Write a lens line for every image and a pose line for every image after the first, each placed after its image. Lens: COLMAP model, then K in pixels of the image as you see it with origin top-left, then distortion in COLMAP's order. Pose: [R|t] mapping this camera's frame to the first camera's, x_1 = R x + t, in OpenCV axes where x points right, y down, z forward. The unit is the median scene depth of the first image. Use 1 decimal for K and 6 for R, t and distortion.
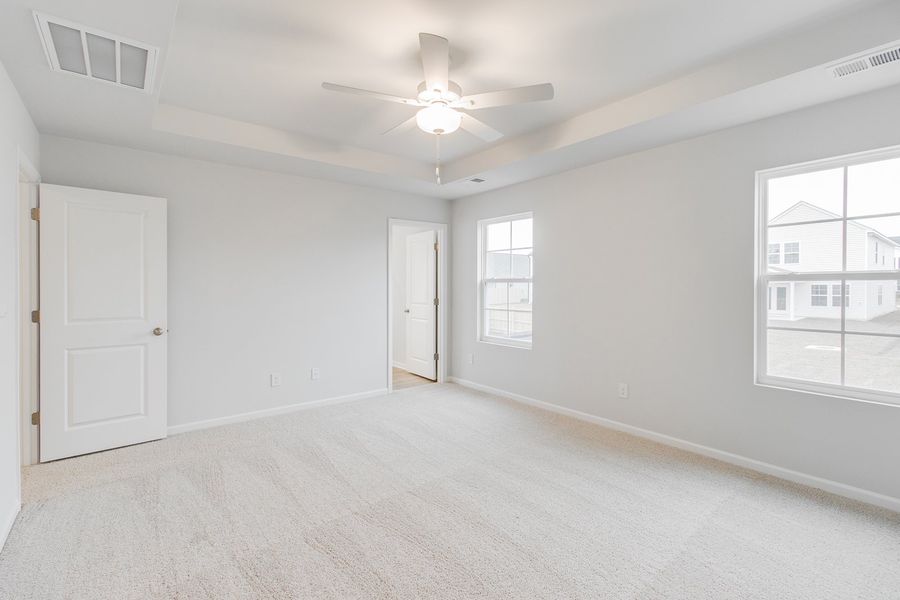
lens RADIAL K [[413.7, 0, 452.8], [0, 413.7, 287.4], [0, 0, 1]] dist [0.001101, 0.000097]
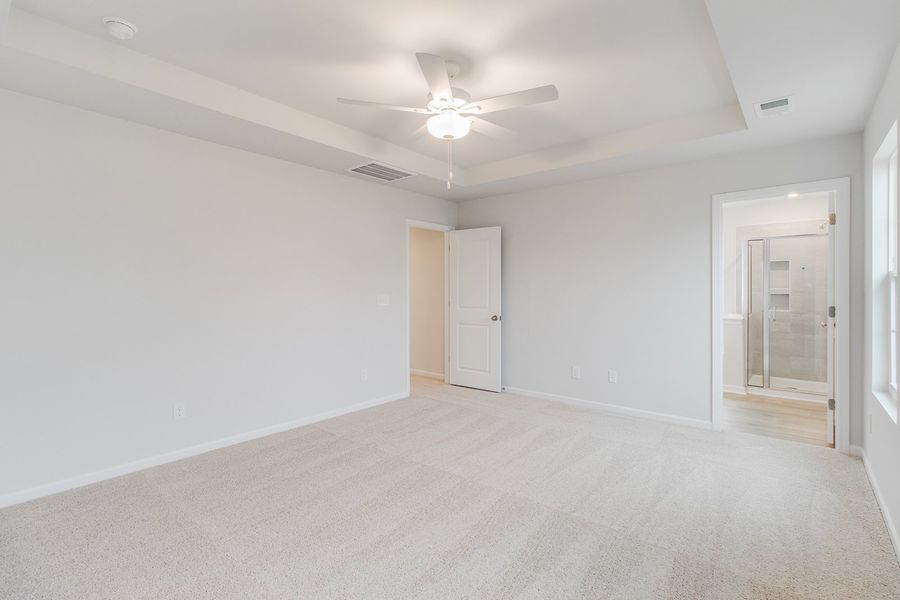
lens RADIAL K [[413.7, 0, 452.8], [0, 413.7, 287.4], [0, 0, 1]] dist [0.001101, 0.000097]
pose [[0.203599, -0.001044, -0.979054, 0.987794], [0.001940, 0.999998, -0.000663, -0.001067], [0.979052, -0.001764, 0.203601, 0.798737]]
